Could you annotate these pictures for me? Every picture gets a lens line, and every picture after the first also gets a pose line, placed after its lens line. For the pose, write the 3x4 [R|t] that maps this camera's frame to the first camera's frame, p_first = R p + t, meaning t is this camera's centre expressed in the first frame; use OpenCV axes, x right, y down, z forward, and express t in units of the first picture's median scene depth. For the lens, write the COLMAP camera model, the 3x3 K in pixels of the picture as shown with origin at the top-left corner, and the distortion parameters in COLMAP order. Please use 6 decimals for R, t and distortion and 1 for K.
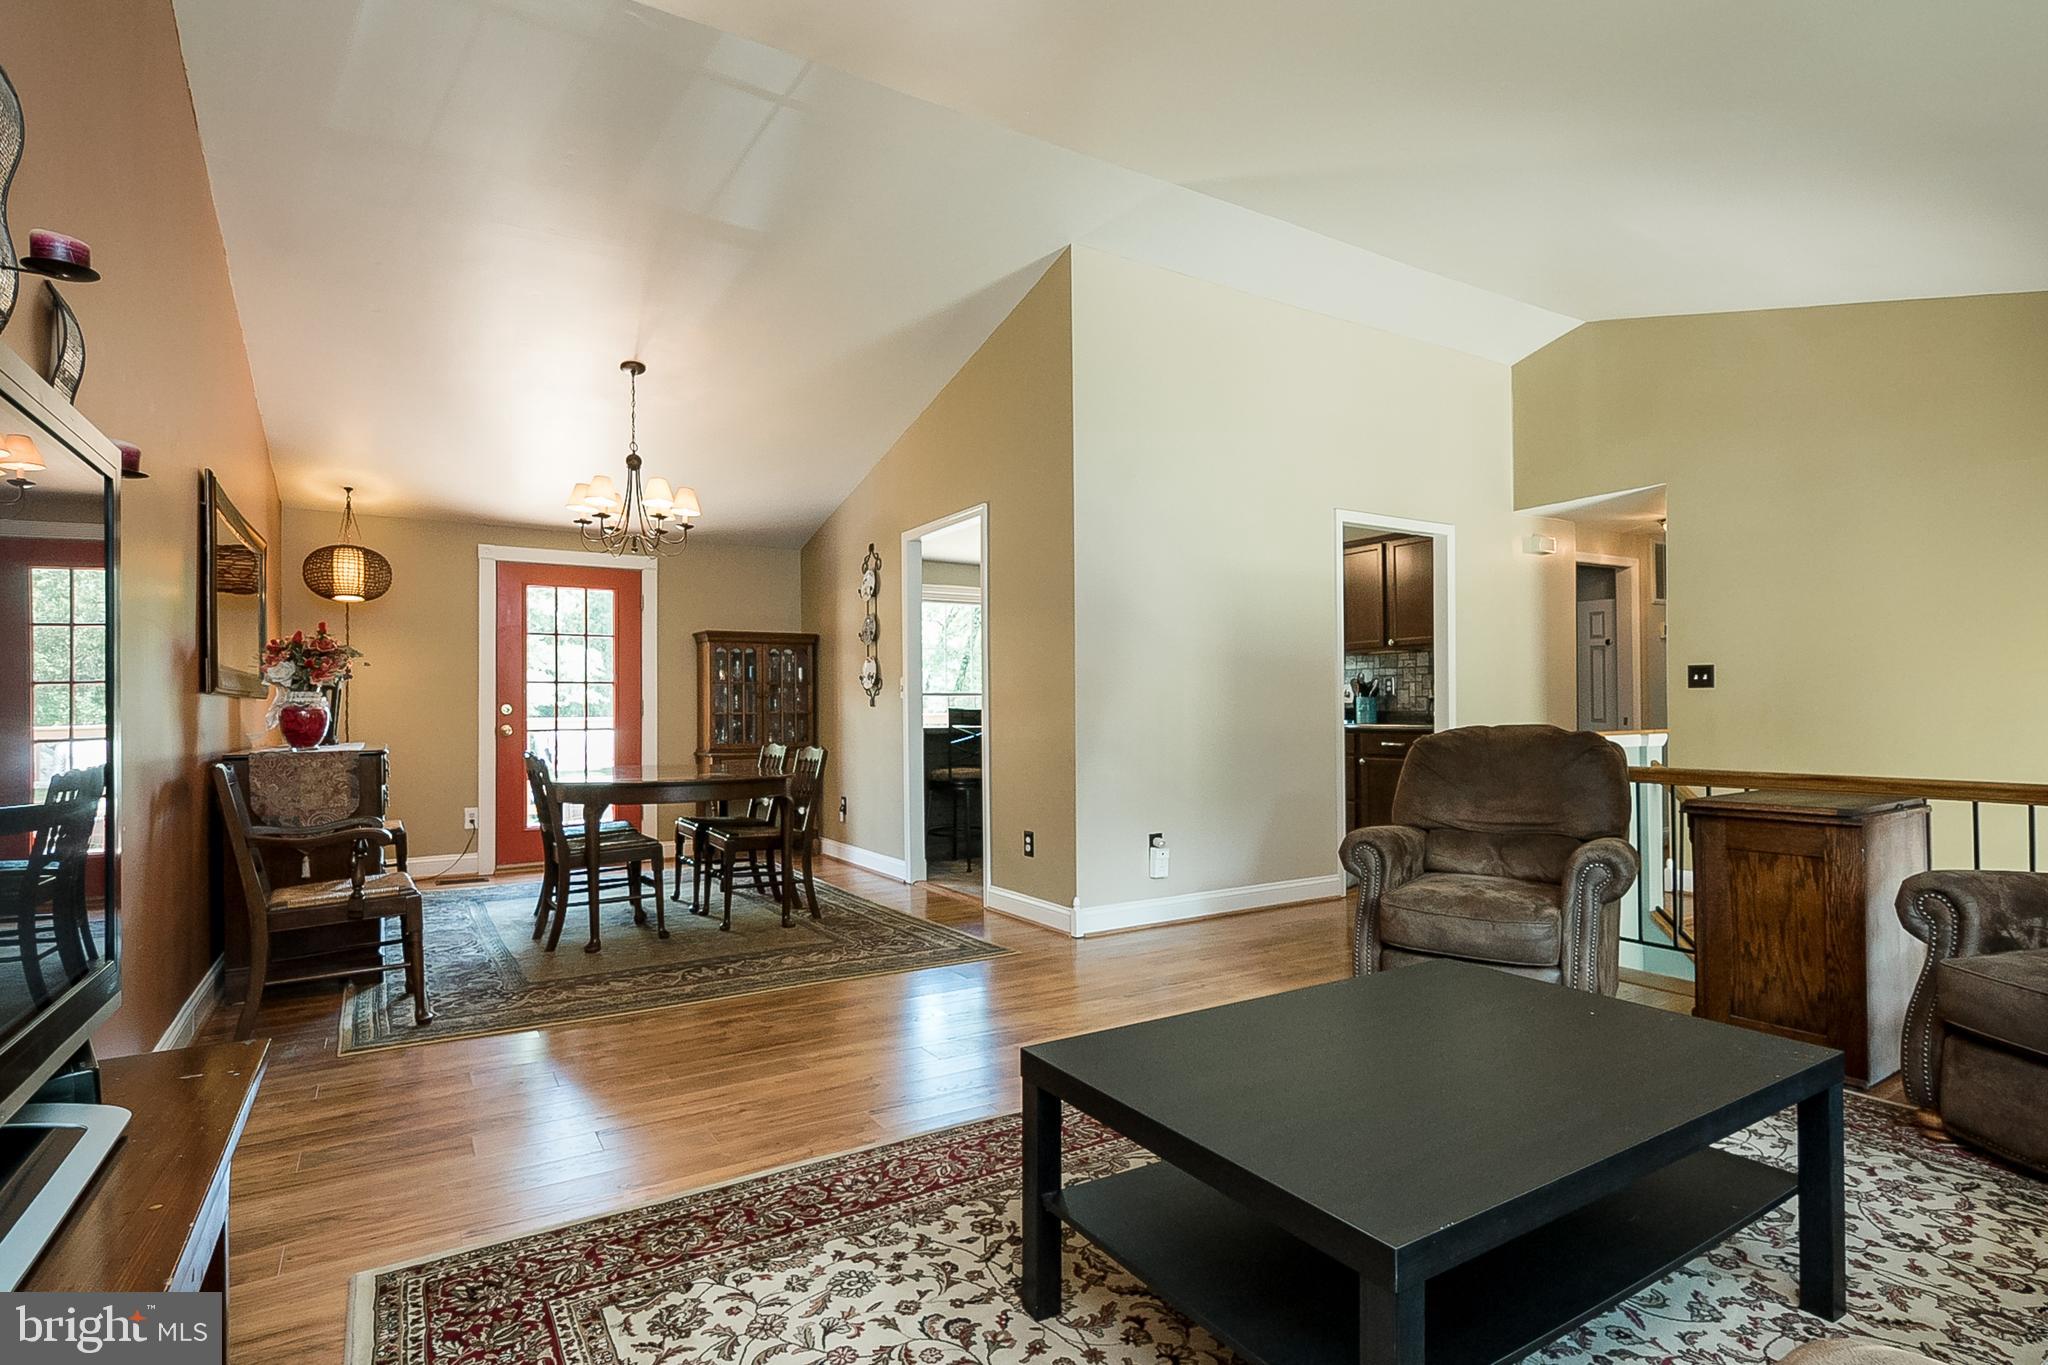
lens RADIAL K [[1011.6, 0, 1035.0], [0, 1011.6, 694.6], [0, 0, 1]] dist [0.004166, -0.006062]
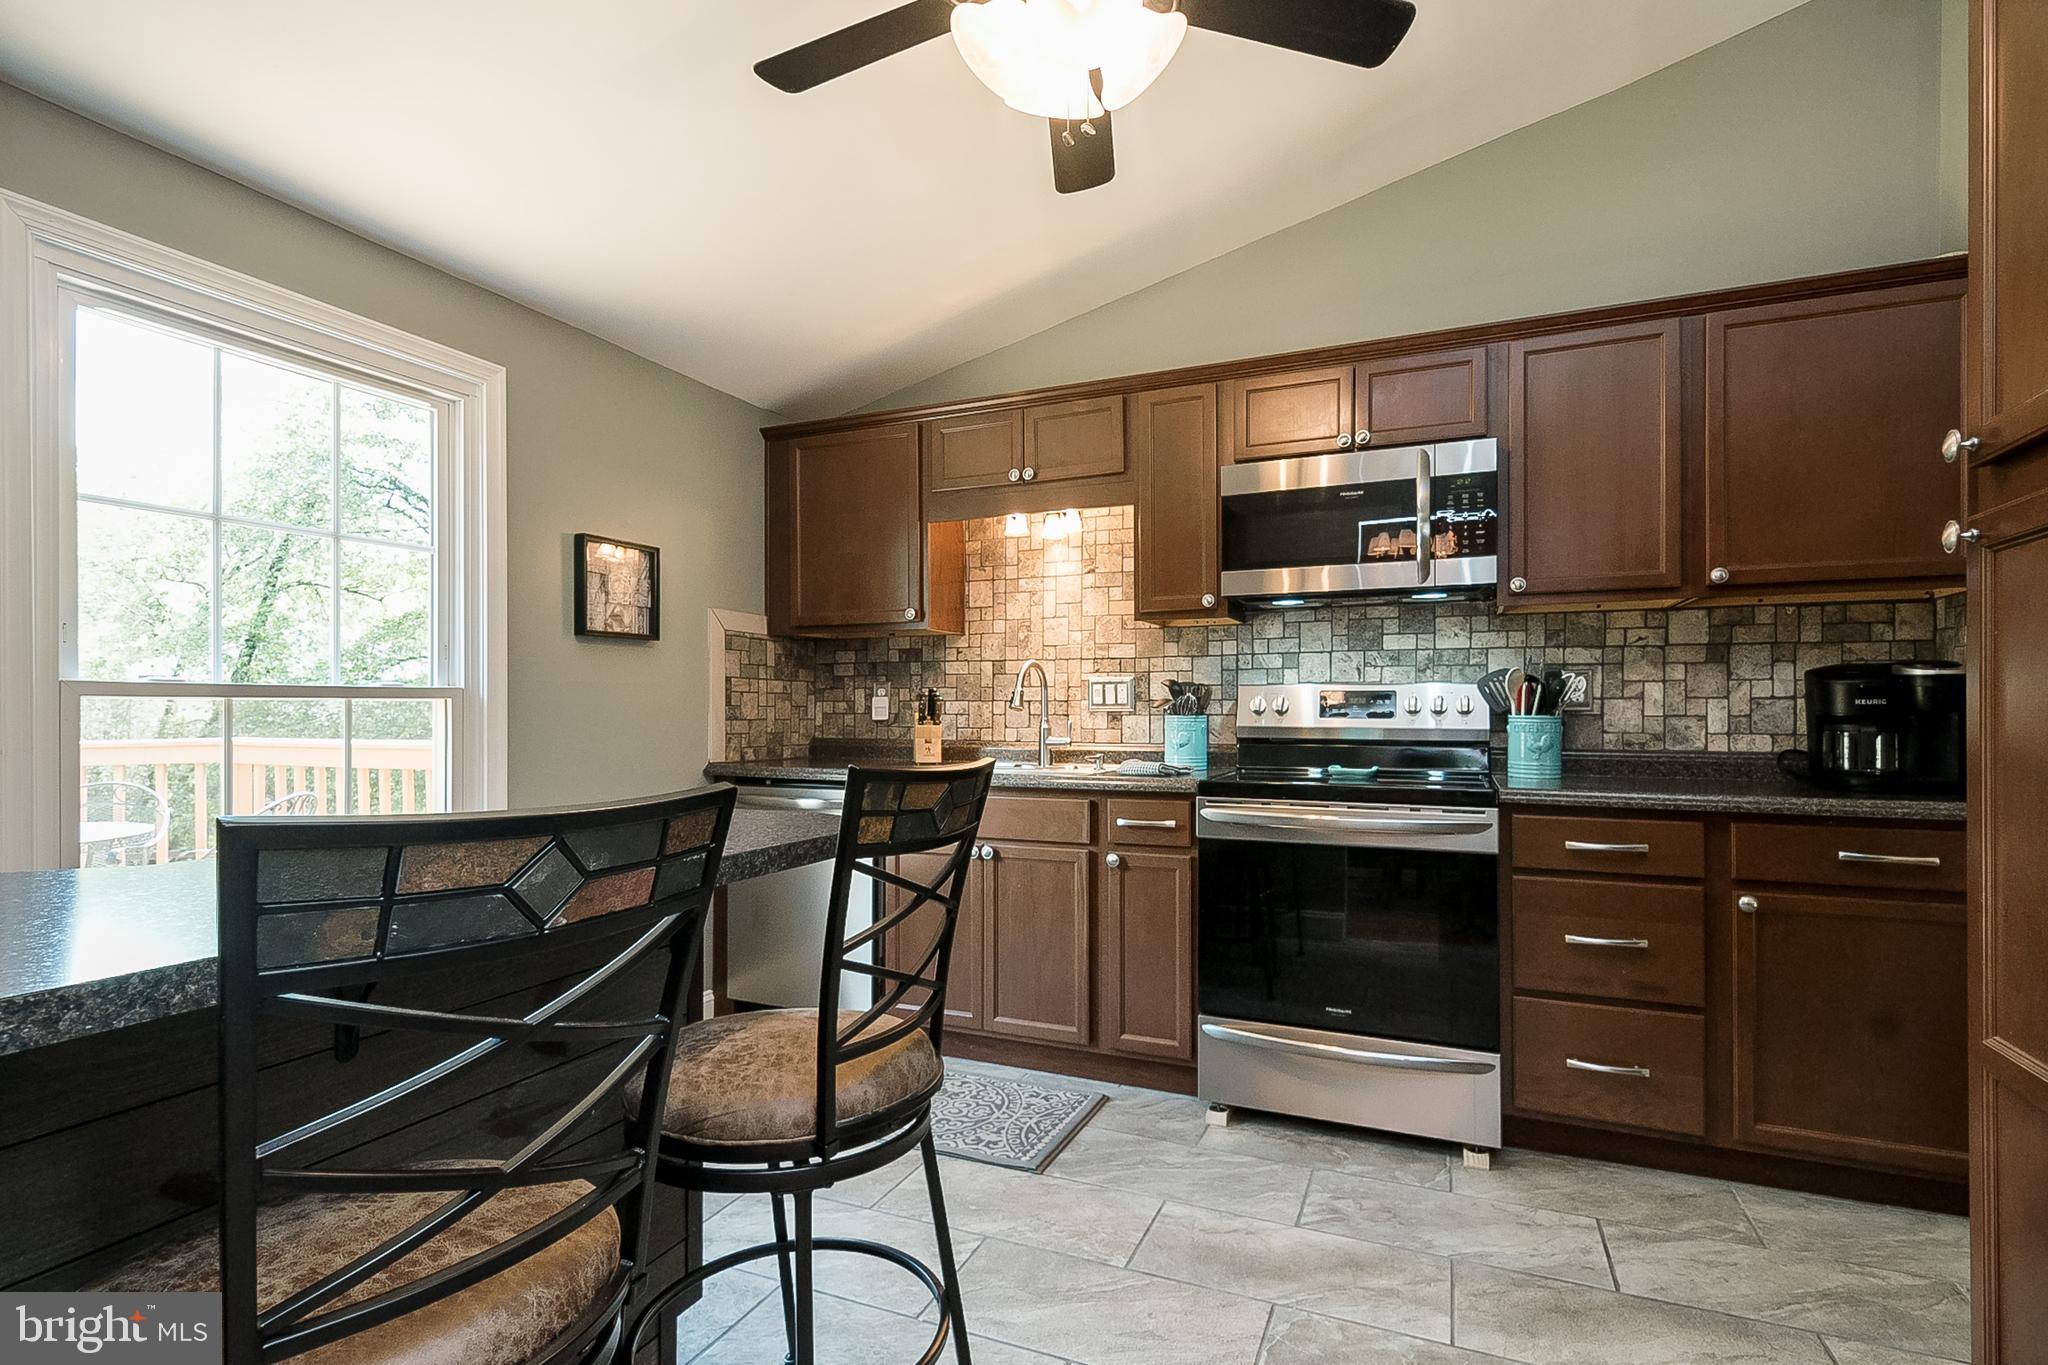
lens RADIAL K [[983.9, 0, 1029.7], [0, 983.9, 715.3], [0, 0, 1]] dist [0.028236, -0.008948]
pose [[0.826019, 0.004578, 0.563624, -0.125921], [-0.013470, 0.999842, 0.011620, 0.000233], [-0.563482, -0.017190, 0.825950, 1.383366]]
